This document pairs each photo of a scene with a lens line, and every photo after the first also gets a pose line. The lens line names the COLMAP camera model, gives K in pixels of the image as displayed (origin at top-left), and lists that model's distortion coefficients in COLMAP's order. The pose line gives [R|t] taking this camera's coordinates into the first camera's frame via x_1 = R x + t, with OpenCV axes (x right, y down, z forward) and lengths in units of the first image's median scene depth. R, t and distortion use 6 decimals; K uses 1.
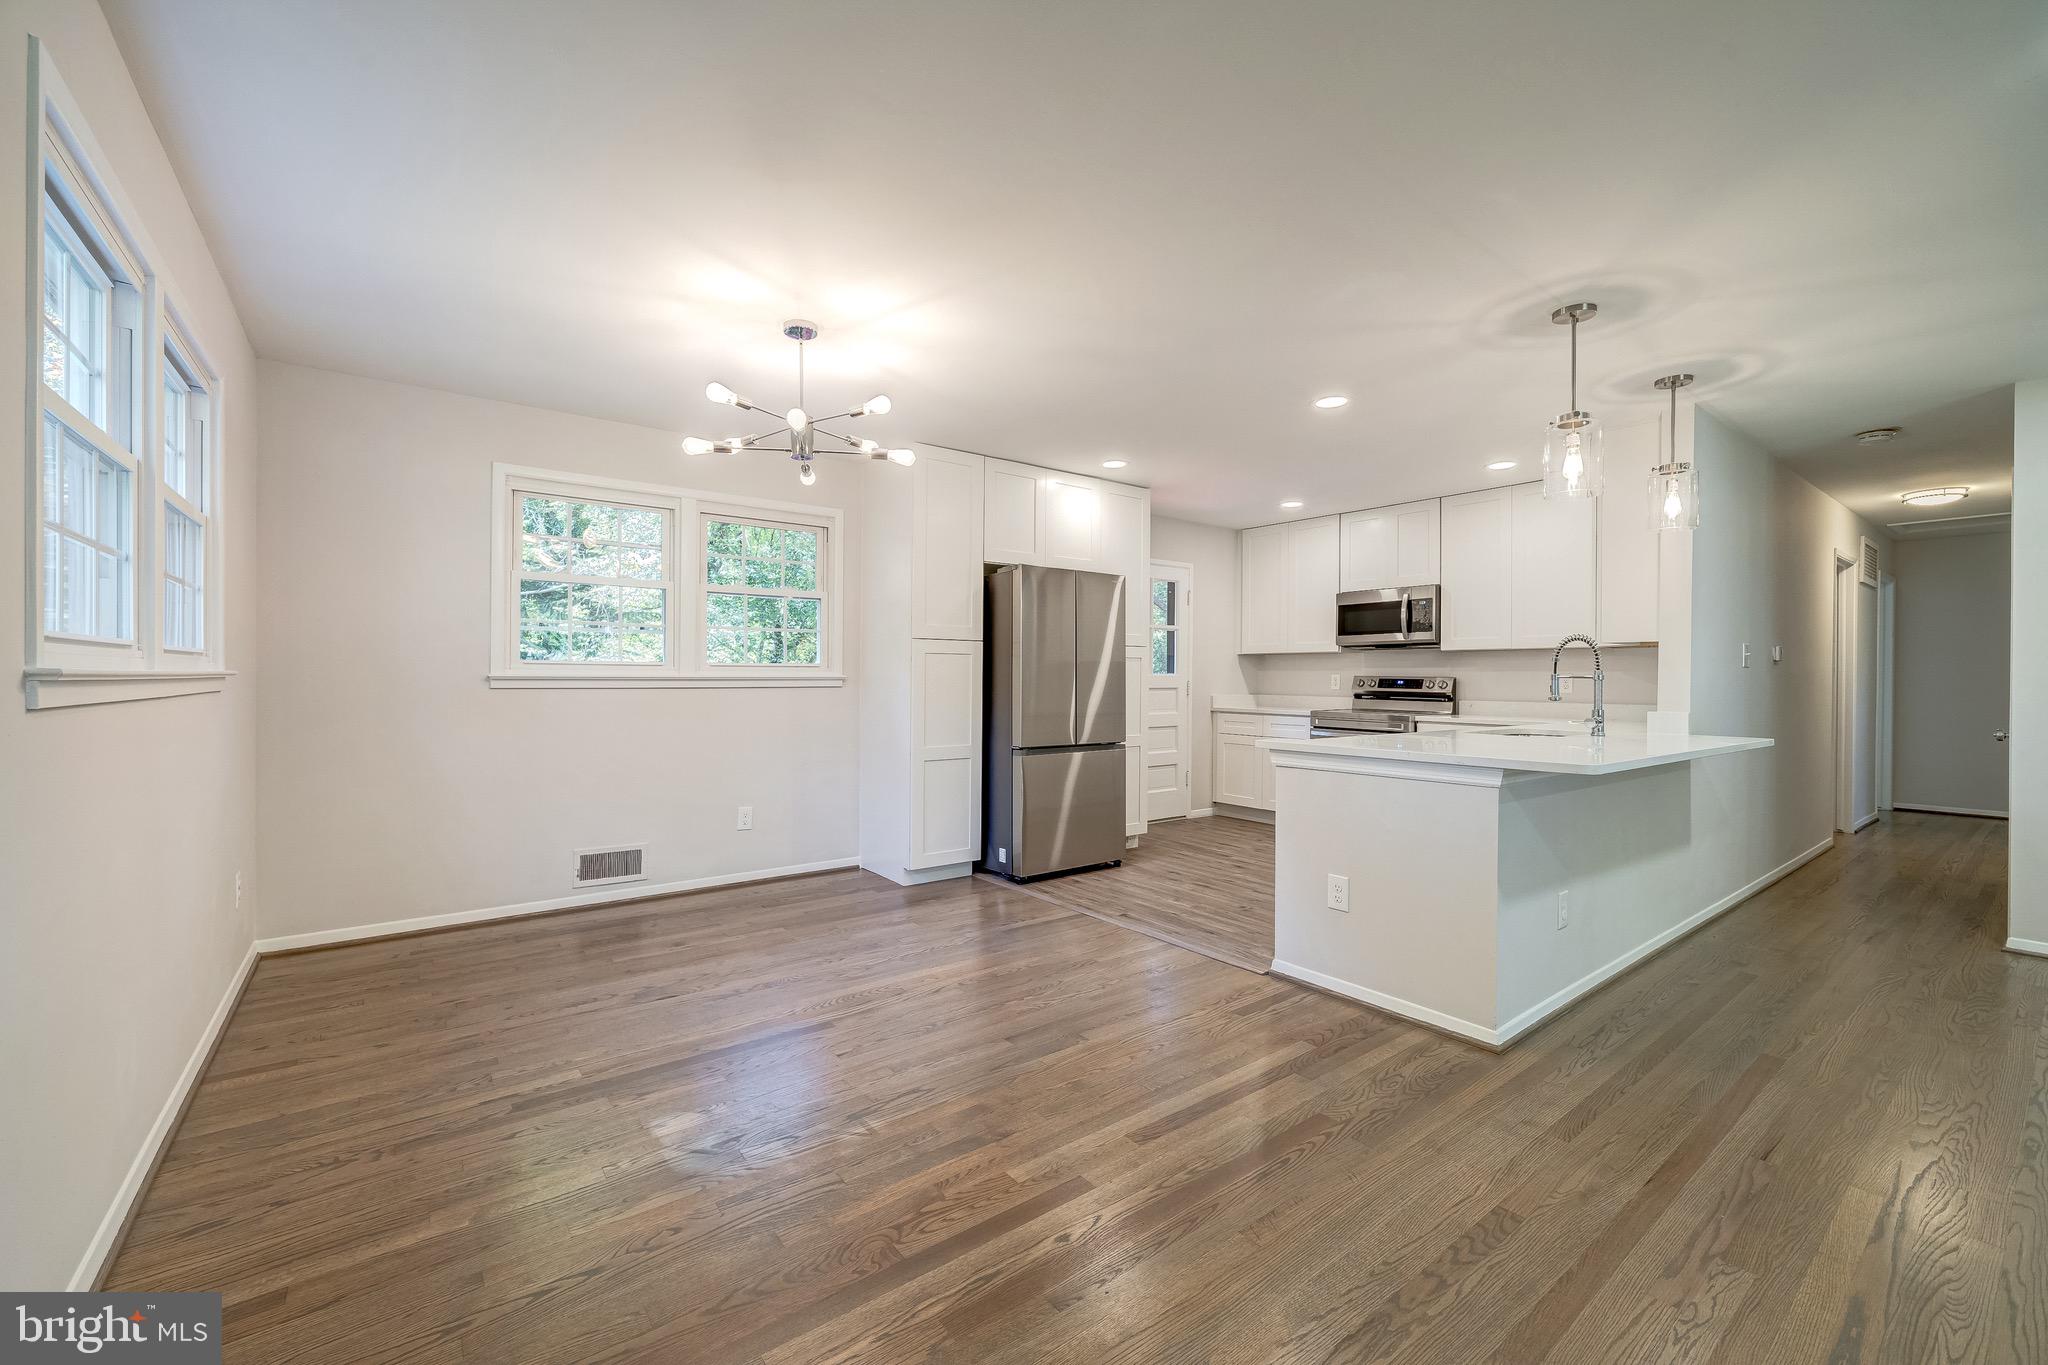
lens RADIAL K [[816.5, 0, 1017.9], [0, 816.5, 680.4], [0, 0, 1]] dist [-0.003940, 0.000560]
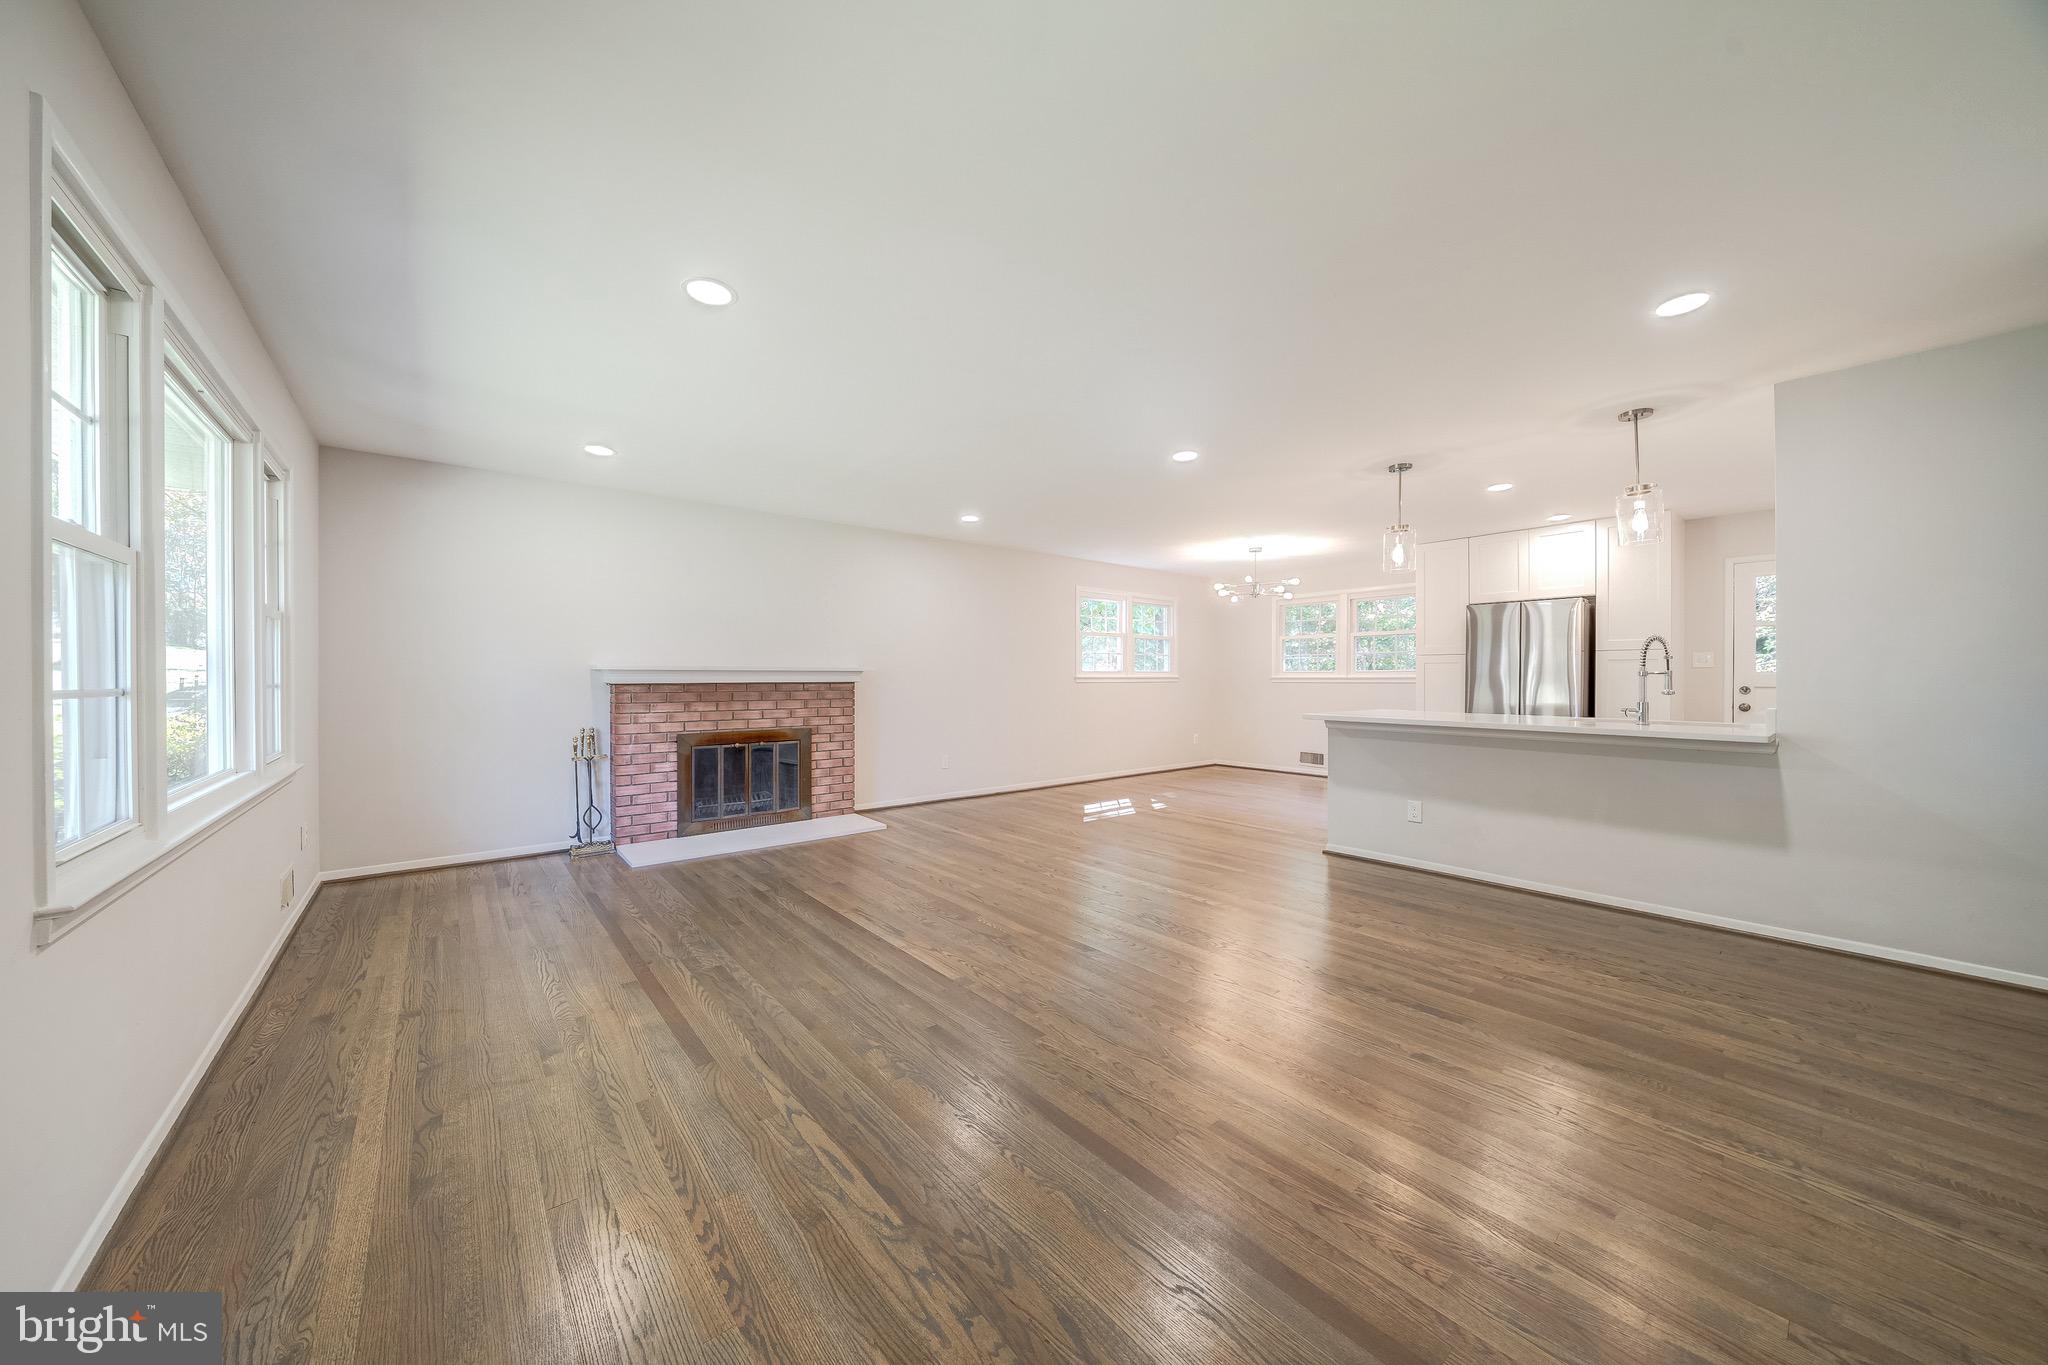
lens RADIAL K [[695.7, 0, 1014.6], [0, 695.7, 680.8], [0, 0, 1]] dist [-0.007530, 0.000507]
pose [[0.036185, -0.000351, -0.999345, 1.285528], [-0.003500, 0.999994, -0.000478, 0.007551], [0.999339, 0.003515, 0.036184, 0.067510]]
